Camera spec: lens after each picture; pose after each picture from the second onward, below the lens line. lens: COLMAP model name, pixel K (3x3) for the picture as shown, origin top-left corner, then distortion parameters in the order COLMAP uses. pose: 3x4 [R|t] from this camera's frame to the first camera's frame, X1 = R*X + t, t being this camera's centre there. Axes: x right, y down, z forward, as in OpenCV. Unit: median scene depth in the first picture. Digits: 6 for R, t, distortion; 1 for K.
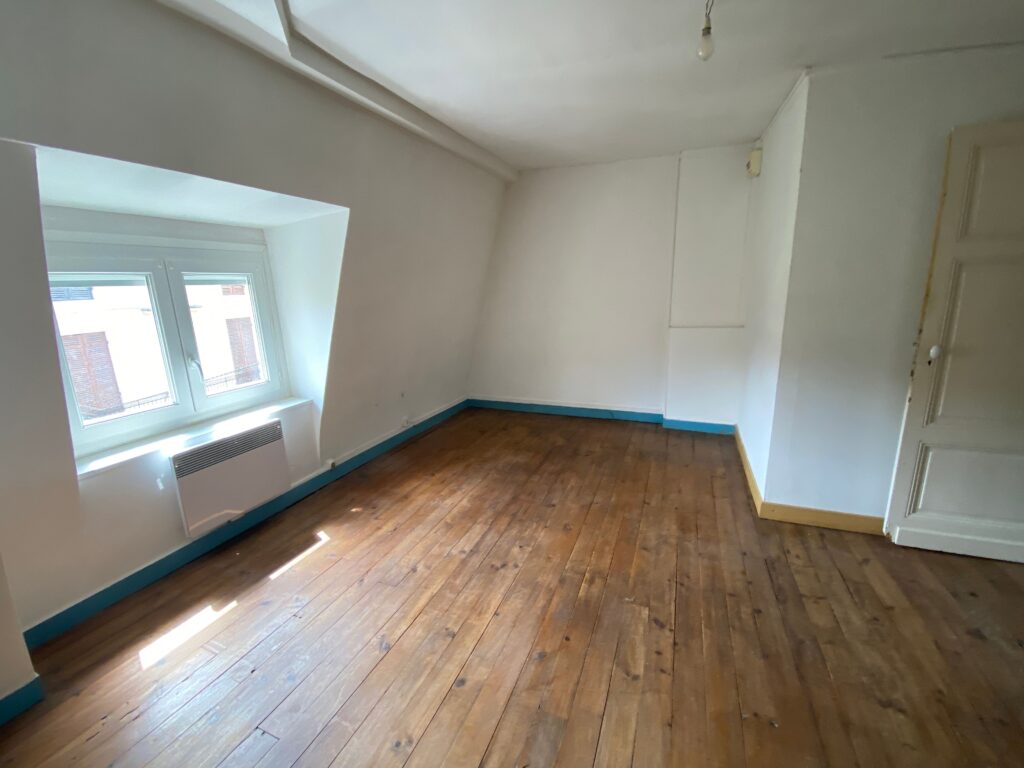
lens RADIAL K [[415.2, 0, 511.1], [0, 415.2, 384.0], [0, 0, 1]] dist [0.034818, -0.032581]
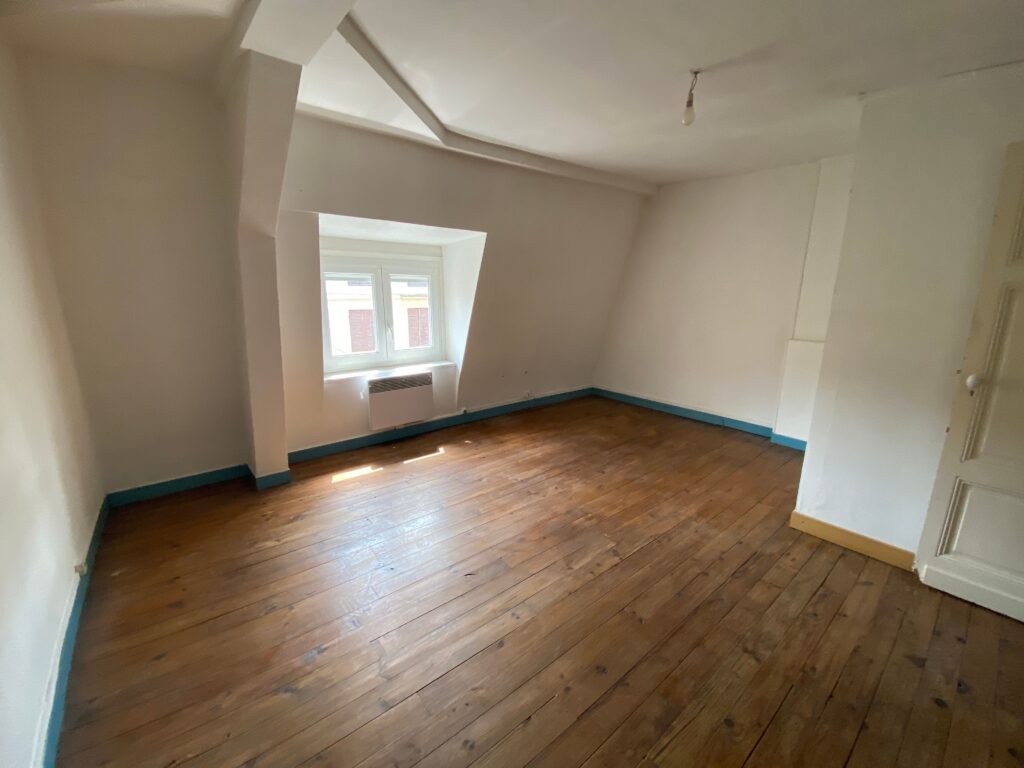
lens RADIAL K [[415.2, 0, 511.1], [0, 415.2, 384.0], [0, 0, 1]] dist [0.034818, -0.032581]
pose [[0.882795, 0.143353, -0.447350, 0.422832], [-0.141998, 0.989184, 0.036767, 0.034870], [0.447782, 0.031065, 0.893603, -0.244298]]
